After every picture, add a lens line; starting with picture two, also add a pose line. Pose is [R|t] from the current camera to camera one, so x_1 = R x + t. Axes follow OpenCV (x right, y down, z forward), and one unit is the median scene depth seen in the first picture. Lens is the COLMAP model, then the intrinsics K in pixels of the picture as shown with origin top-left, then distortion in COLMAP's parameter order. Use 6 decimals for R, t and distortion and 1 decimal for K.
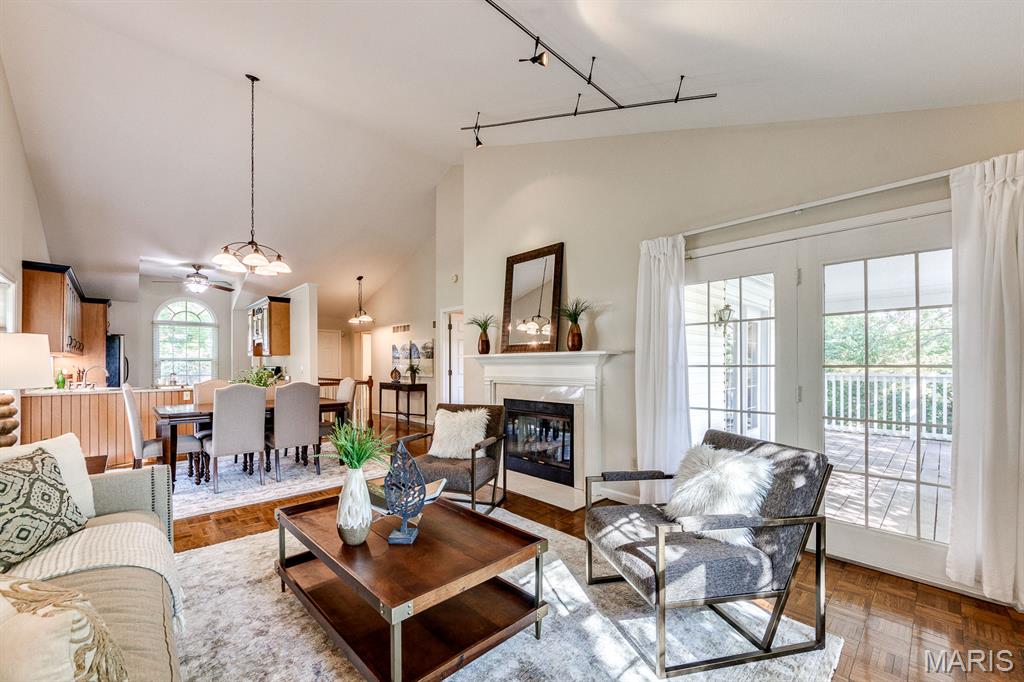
lens RADIAL K [[400.3, 0, 500.2], [0, 400.3, 368.4], [0, 0, 1]] dist [0.000499, -0.001931]
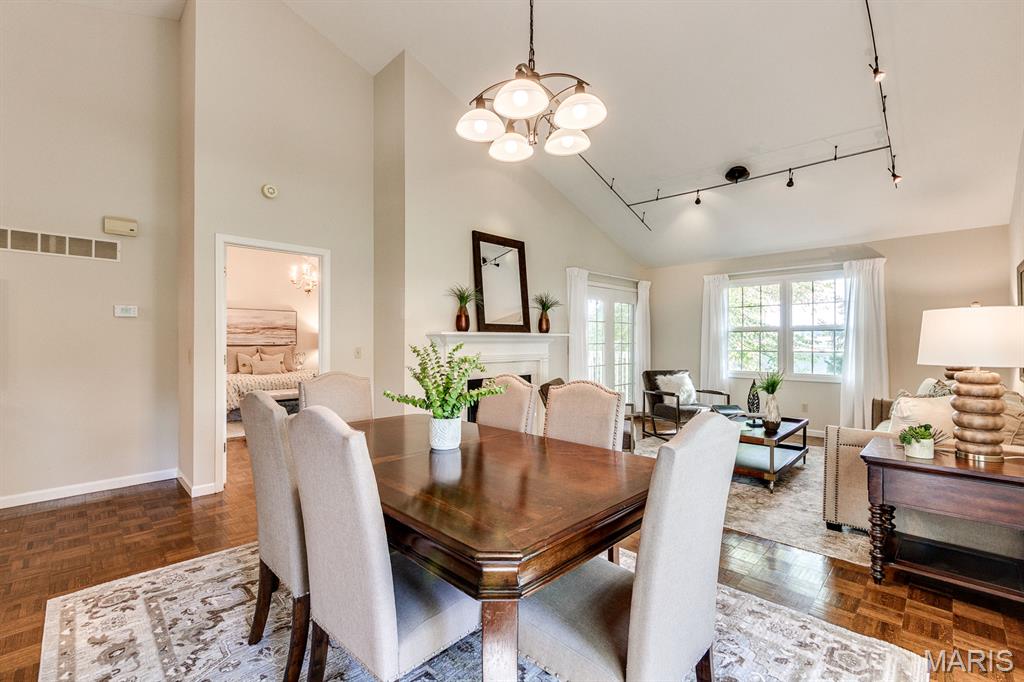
lens RADIAL K [[436.4, 0, 513.2], [0, 436.4, 342.8], [0, 0, 1]] dist [0.001354, 0.000680]
pose [[-0.026287, 0.002116, 0.999652, -0.703281], [0.017627, 0.999843, -0.001653, -0.006523], [-0.999499, 0.017578, -0.026320, 0.653823]]
